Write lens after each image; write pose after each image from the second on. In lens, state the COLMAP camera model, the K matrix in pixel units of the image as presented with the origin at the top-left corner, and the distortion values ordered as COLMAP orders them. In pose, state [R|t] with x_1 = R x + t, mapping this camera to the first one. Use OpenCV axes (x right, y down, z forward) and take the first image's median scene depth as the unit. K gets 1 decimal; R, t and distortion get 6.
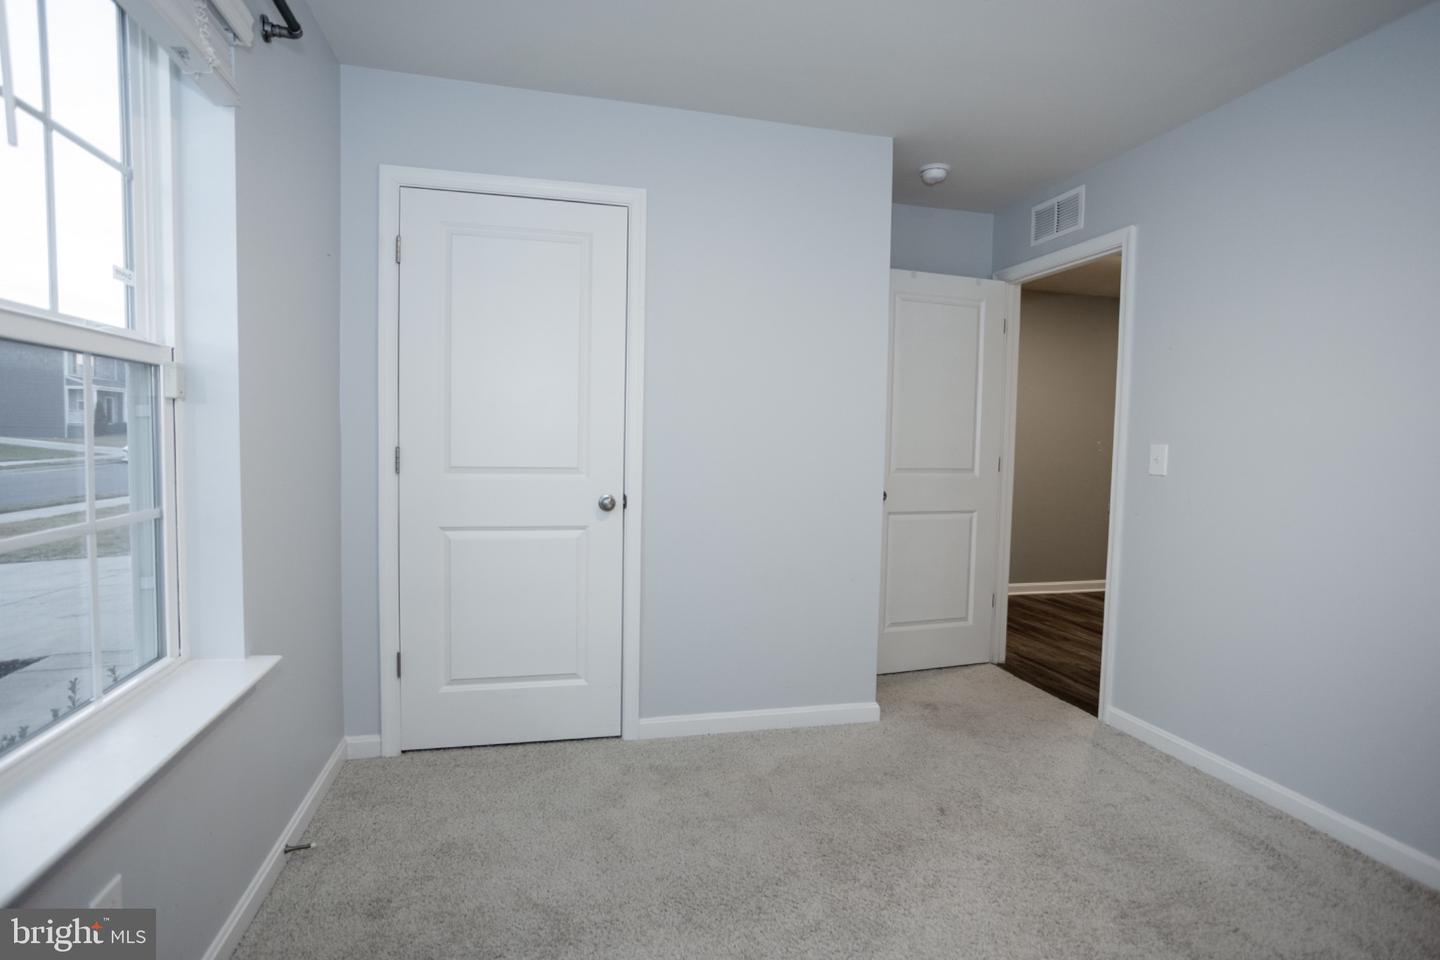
lens RADIAL K [[697.4, 0, 724.7], [0, 697.4, 485.6], [0, 0, 1]] dist [-0.036607, 0.022791]
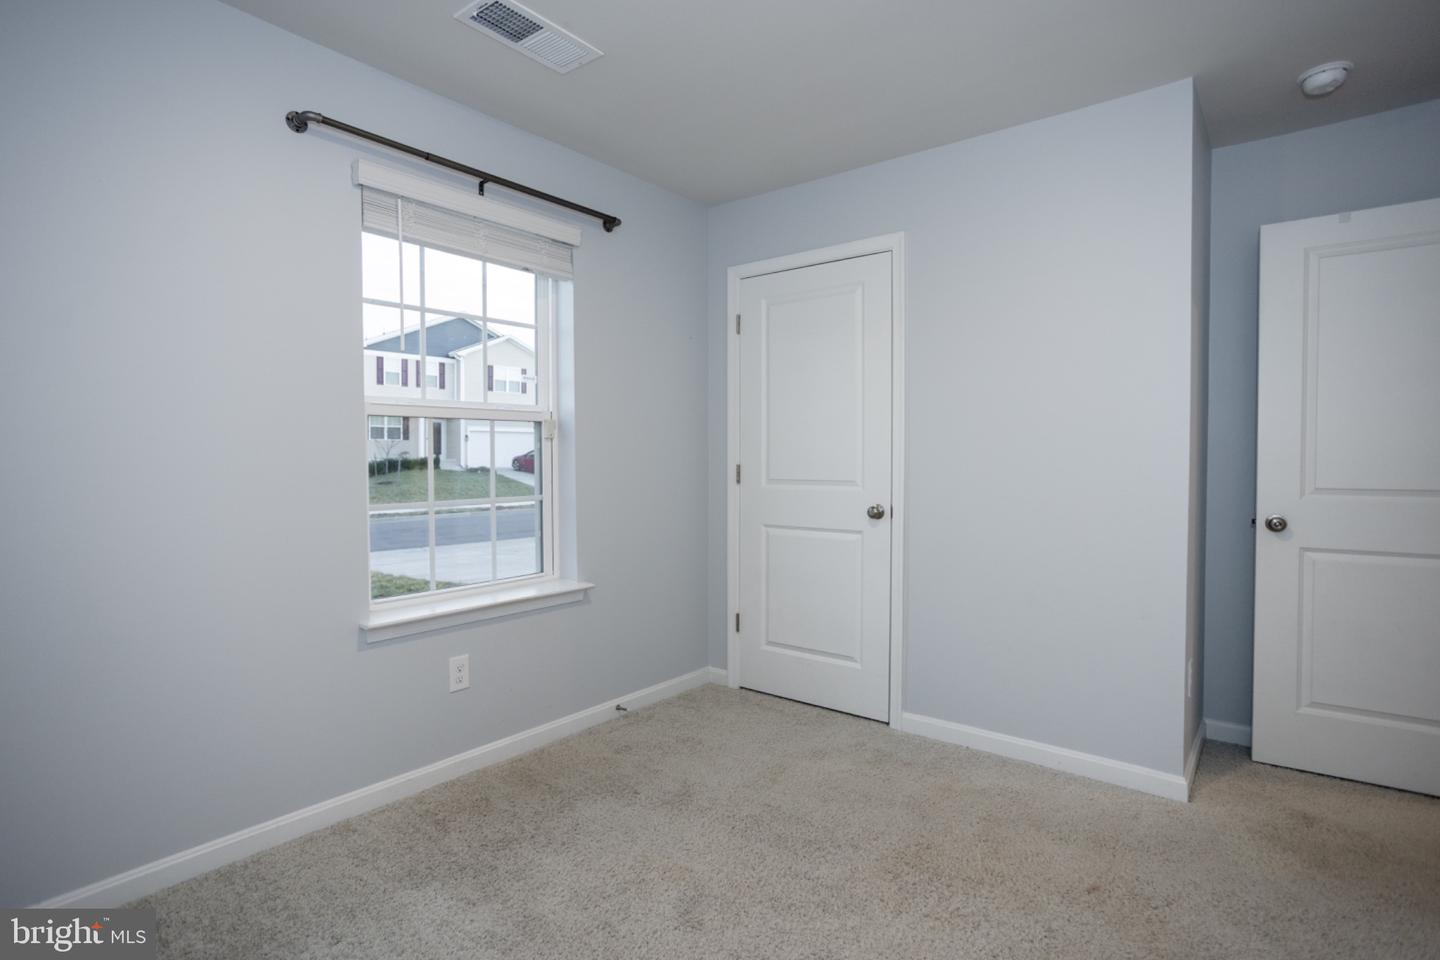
lens RADIAL K [[697.4, 0, 719.8], [0, 697.4, 486.2], [0, 0, 1]] dist [-0.036607, 0.022791]
pose [[0.628502, 0.011686, -0.777720, 0.567939], [-0.034926, 0.999303, -0.013210, 0.006737], [0.777024, 0.035465, 0.628472, 0.085475]]
